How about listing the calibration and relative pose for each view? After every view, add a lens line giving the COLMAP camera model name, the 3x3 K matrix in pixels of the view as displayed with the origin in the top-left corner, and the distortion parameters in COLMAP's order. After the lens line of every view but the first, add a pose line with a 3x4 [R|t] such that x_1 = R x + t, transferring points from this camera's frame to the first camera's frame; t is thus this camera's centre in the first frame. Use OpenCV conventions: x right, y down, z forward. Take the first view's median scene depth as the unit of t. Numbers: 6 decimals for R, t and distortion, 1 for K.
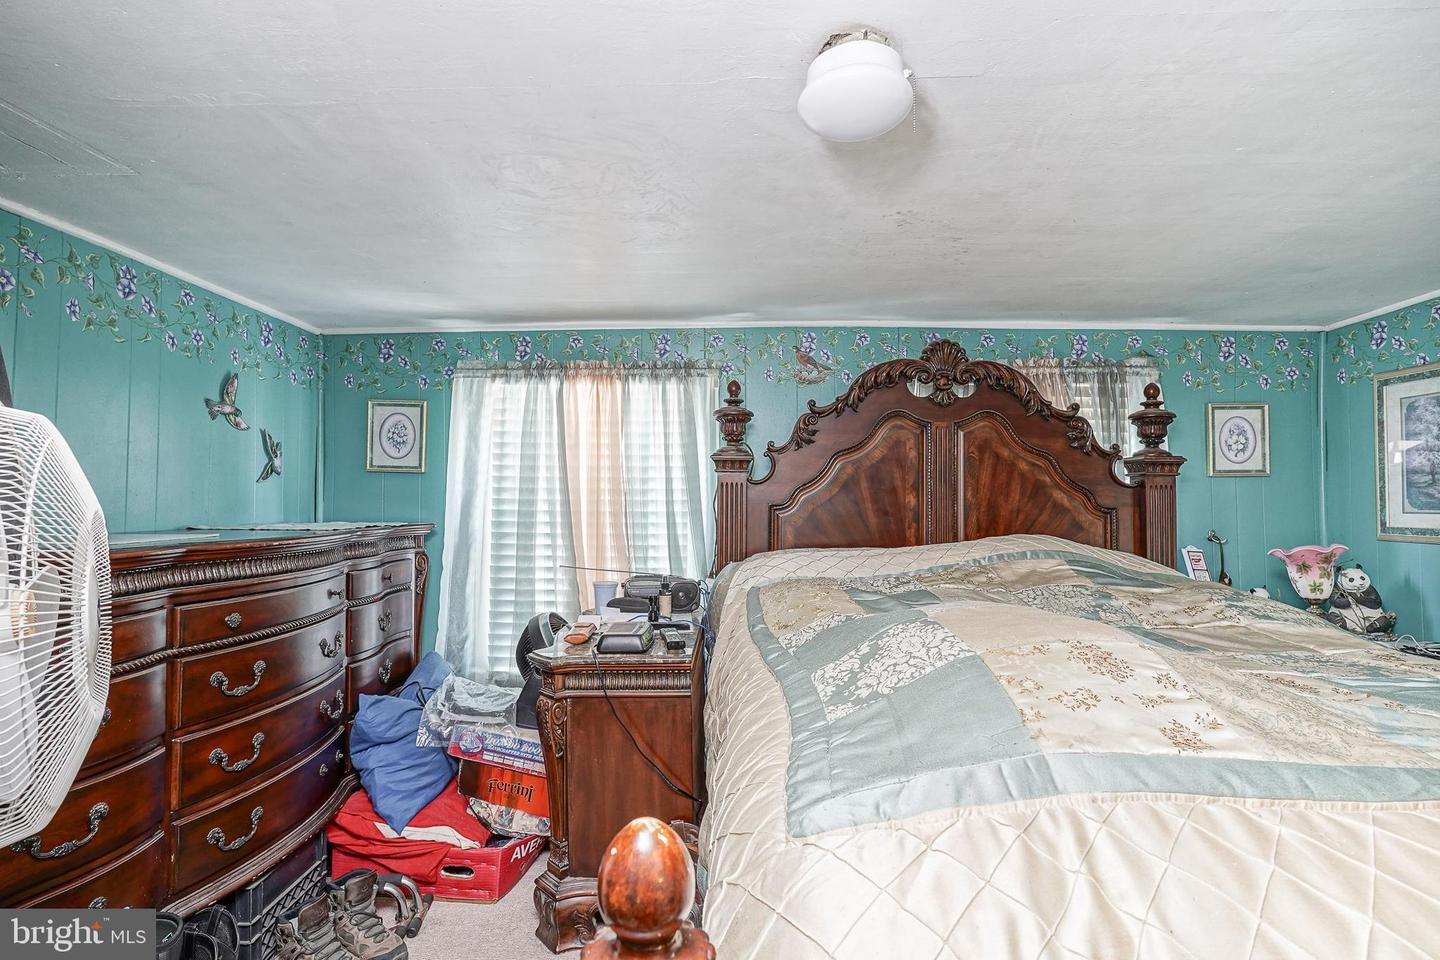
lens RADIAL K [[680.8, 0, 735.9], [0, 680.8, 482.9], [0, 0, 1]] dist [-0.005826, 0.003636]
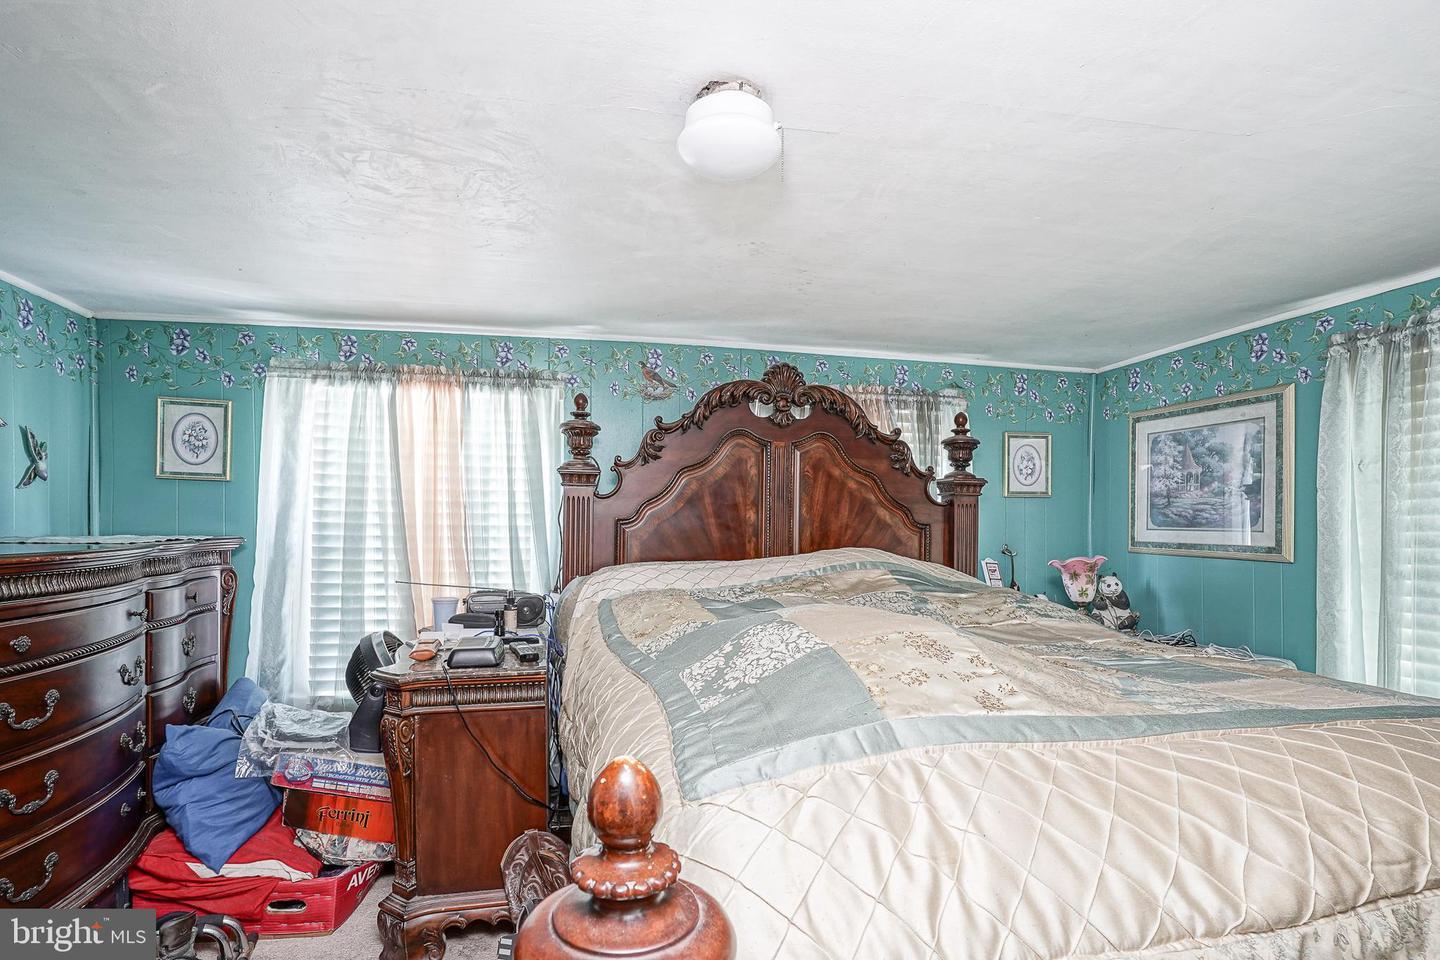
lens RADIAL K [[717.3, 0, 701.2], [0, 717.3, 519.9], [0, 0, 1]] dist [-0.010163, 0.005757]
pose [[0.976834, 0.006900, 0.213887, -0.060452], [-0.012862, 0.999566, 0.026497, 0.004110], [-0.213611, -0.028635, 0.976499, -0.068541]]
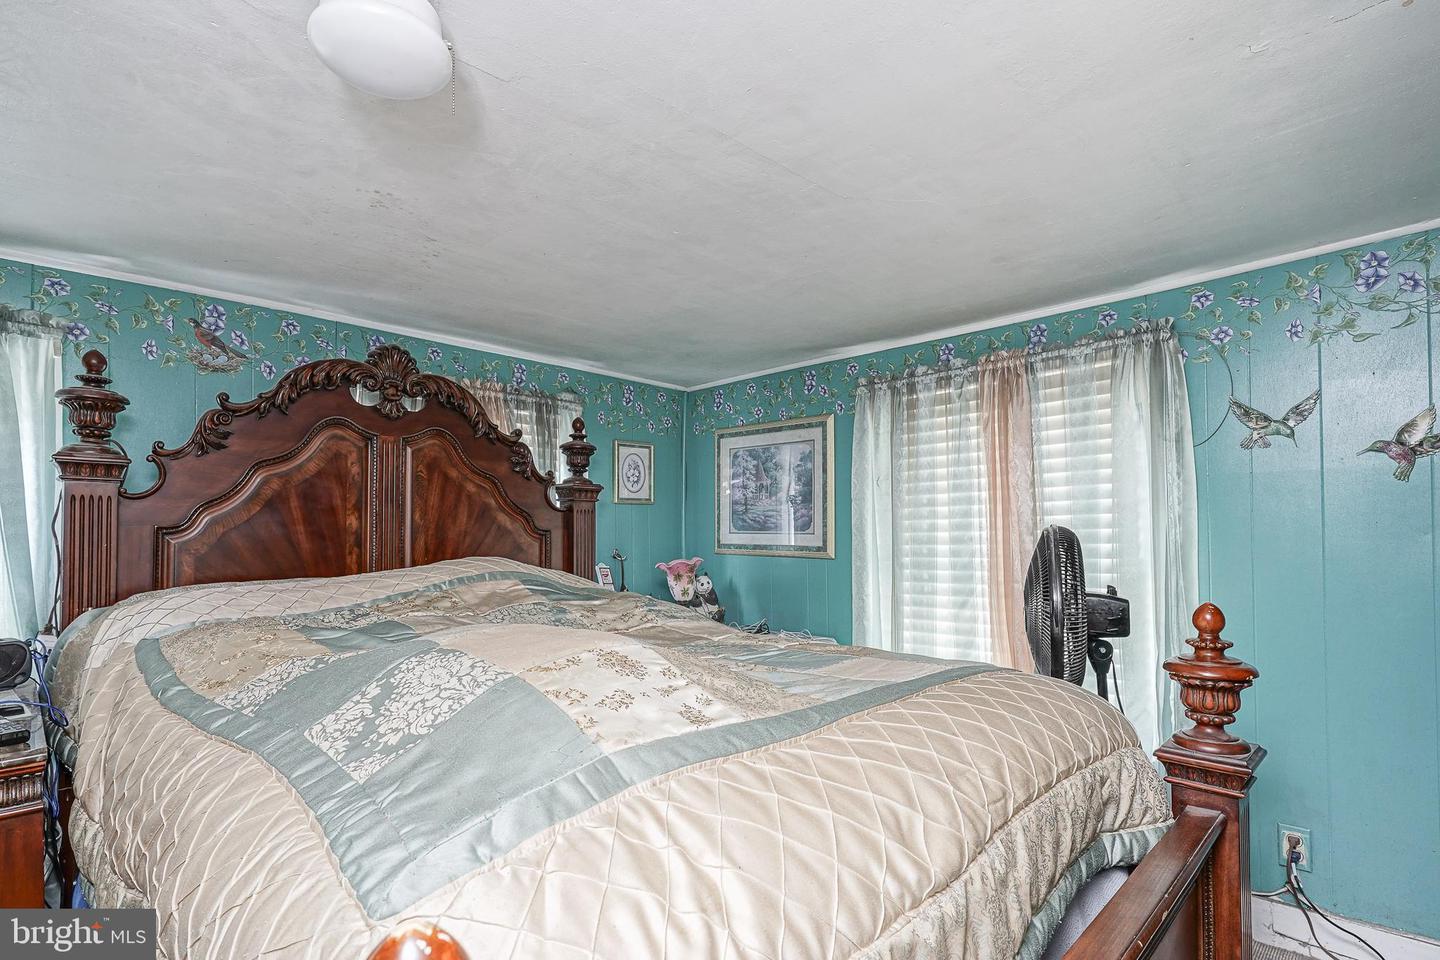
lens RADIAL K [[717.3, 0, 684.0], [0, 717.3, 522.0], [0, 0, 1]] dist [-0.010163, 0.005757]
pose [[0.708222, 0.005243, 0.705970, -0.102944], [-0.019371, 0.999740, 0.012008, 0.006895], [-0.705724, -0.022179, 0.708139, 0.049930]]
